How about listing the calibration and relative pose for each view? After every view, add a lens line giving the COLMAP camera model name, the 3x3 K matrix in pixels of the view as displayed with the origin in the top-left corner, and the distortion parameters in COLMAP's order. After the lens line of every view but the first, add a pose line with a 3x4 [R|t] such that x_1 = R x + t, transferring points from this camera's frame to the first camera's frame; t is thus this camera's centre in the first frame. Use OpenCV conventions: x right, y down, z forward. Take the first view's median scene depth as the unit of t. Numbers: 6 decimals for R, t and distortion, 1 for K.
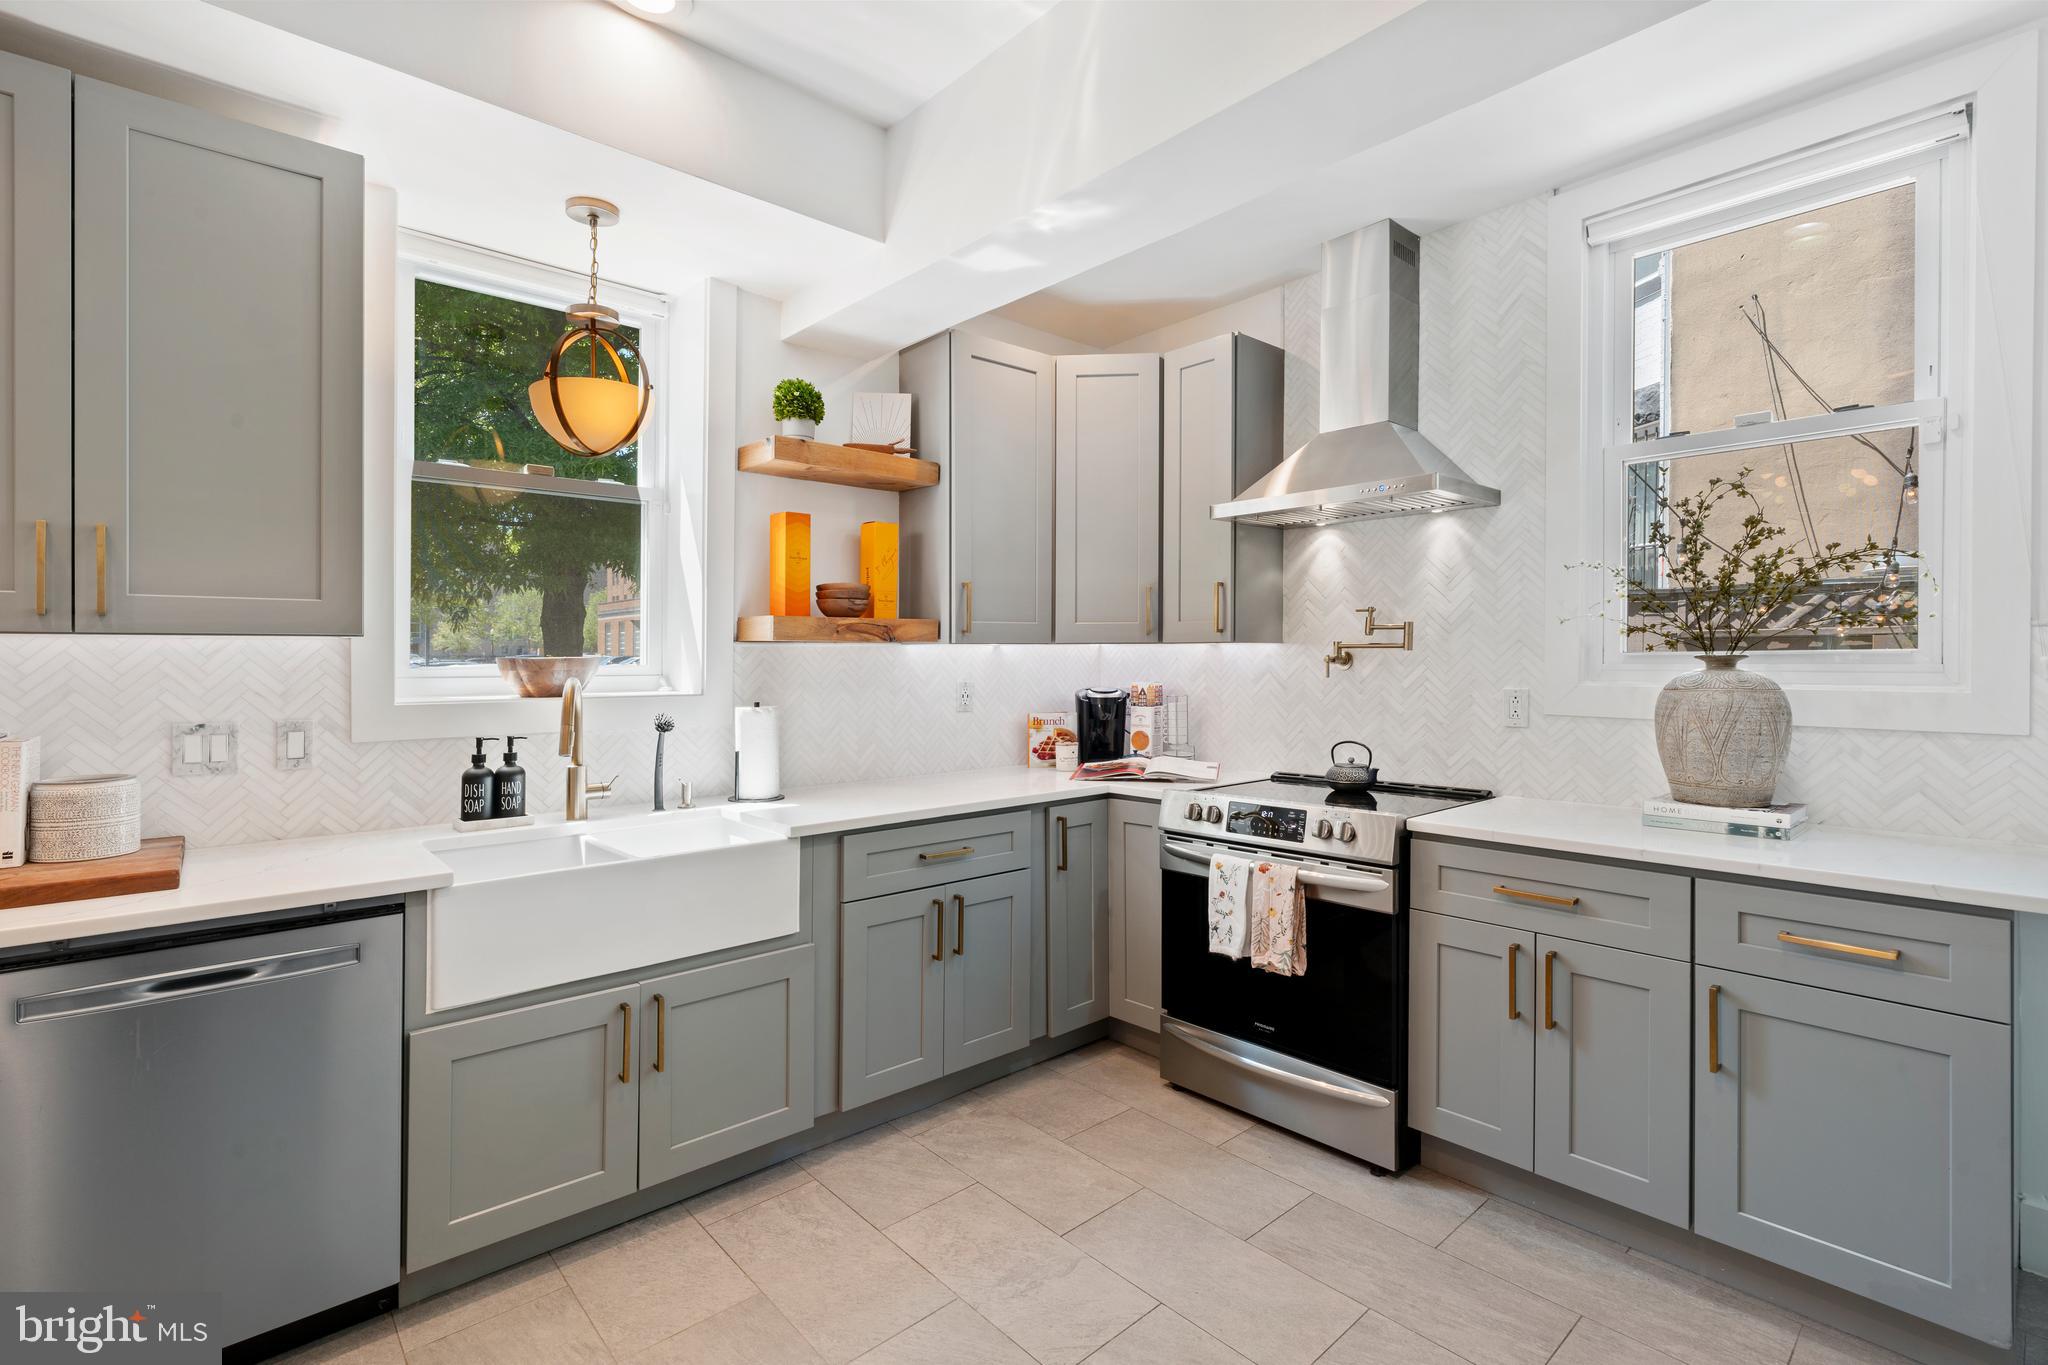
lens RADIAL K [[924.3, 0, 1026.9], [0, 924.3, 666.5], [0, 0, 1]] dist [-0.002185, -0.000138]
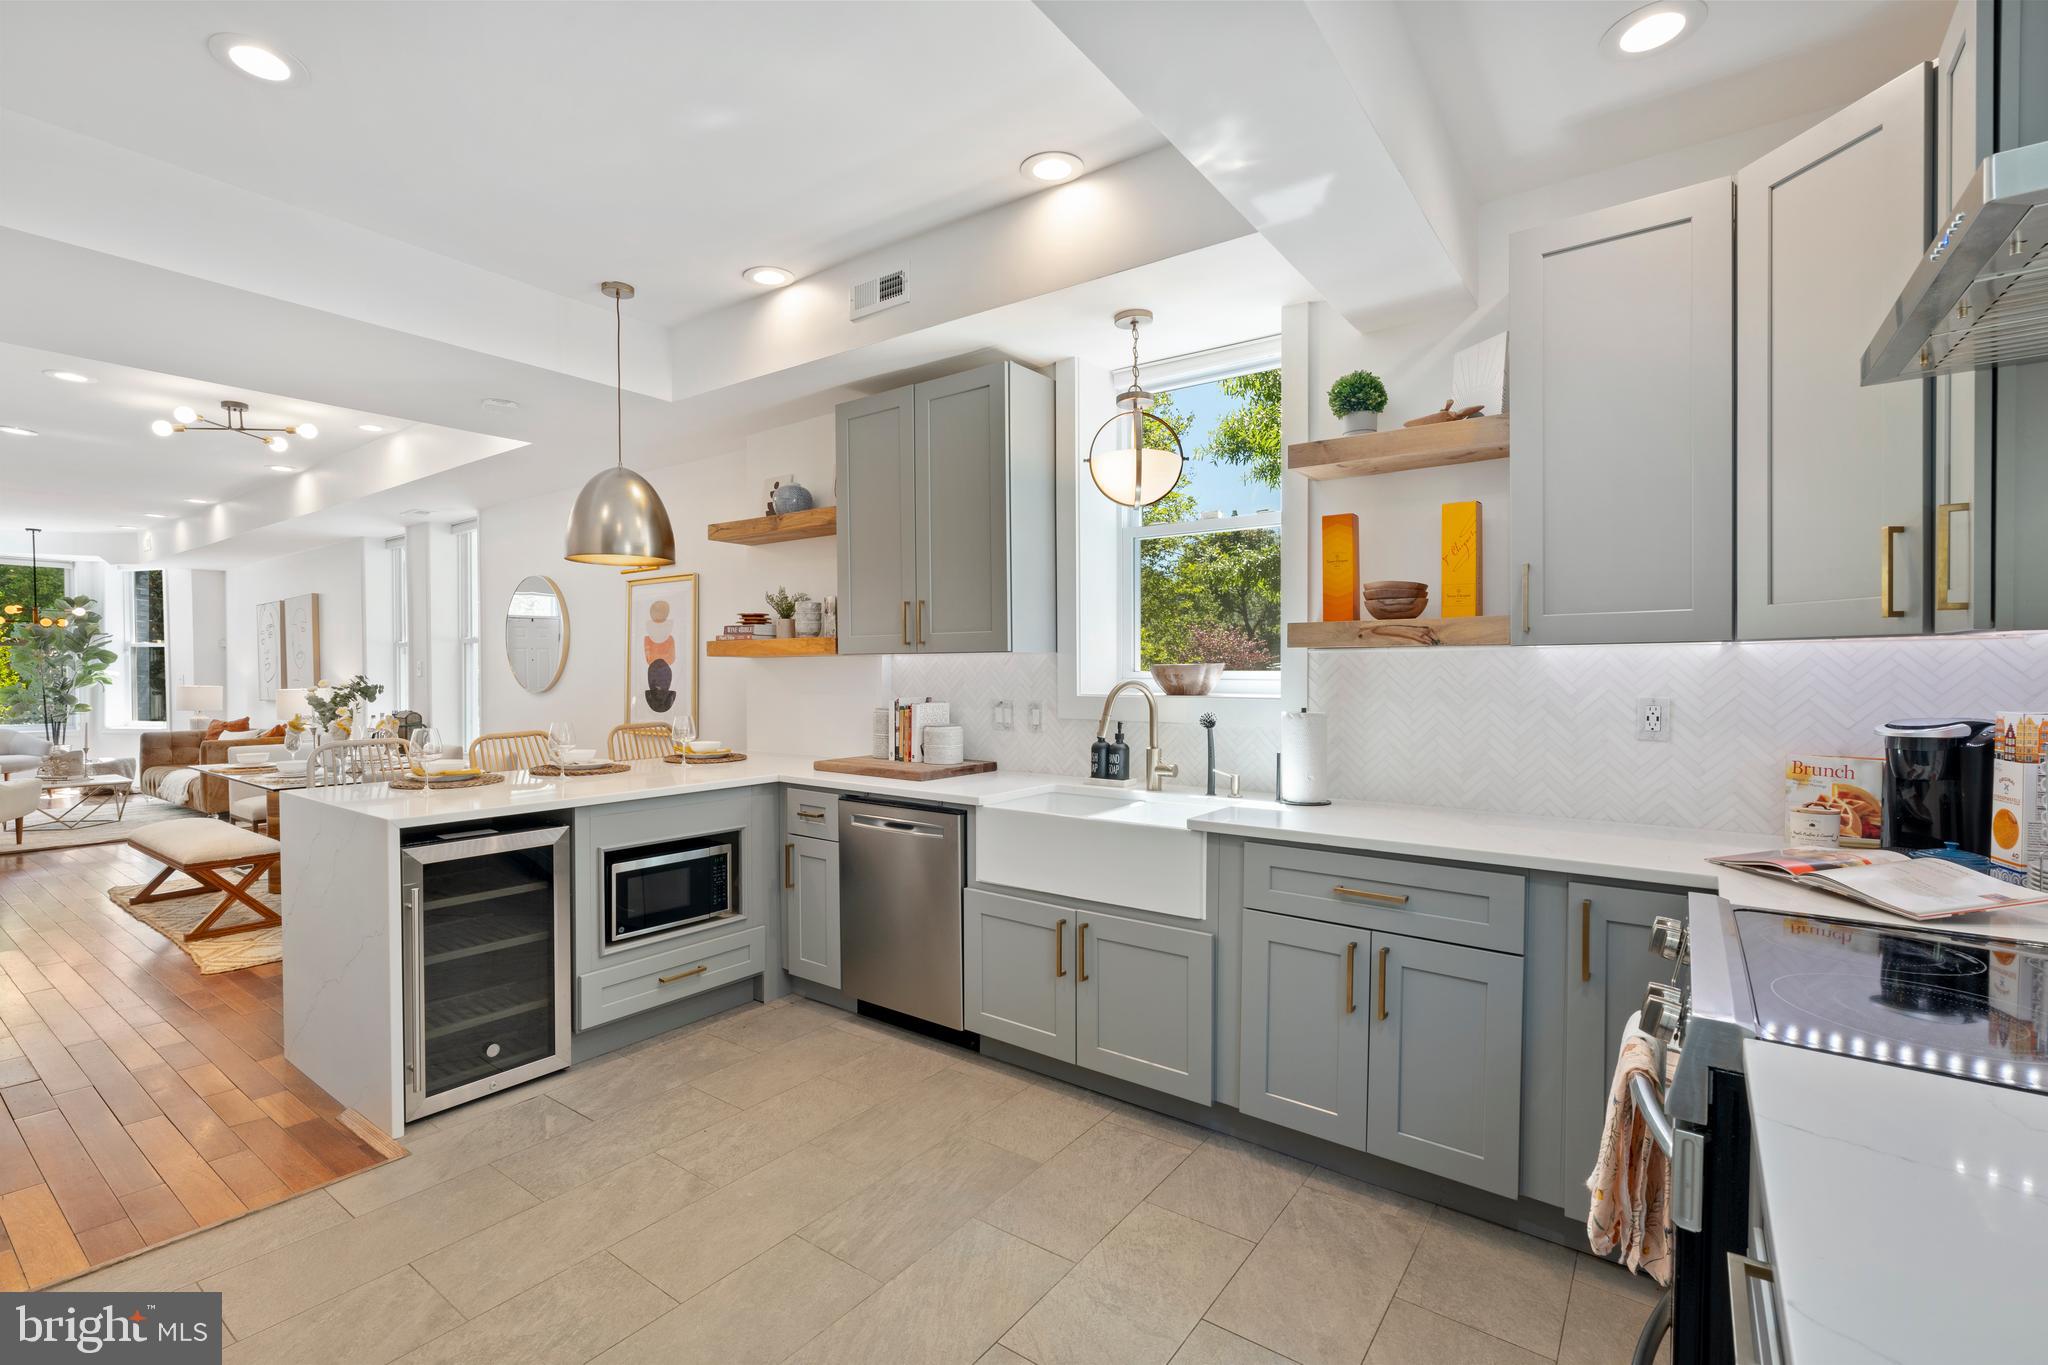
lens RADIAL K [[924.3, 0, 1024.1], [0, 924.3, 680.0], [0, 0, 1]] dist [-0.002185, -0.000138]
pose [[0.202536, 0.017767, -0.979114, 0.736727], [-0.004944, 0.999841, 0.017120, -0.009145], [0.979262, 0.001373, 0.202592, 0.559421]]
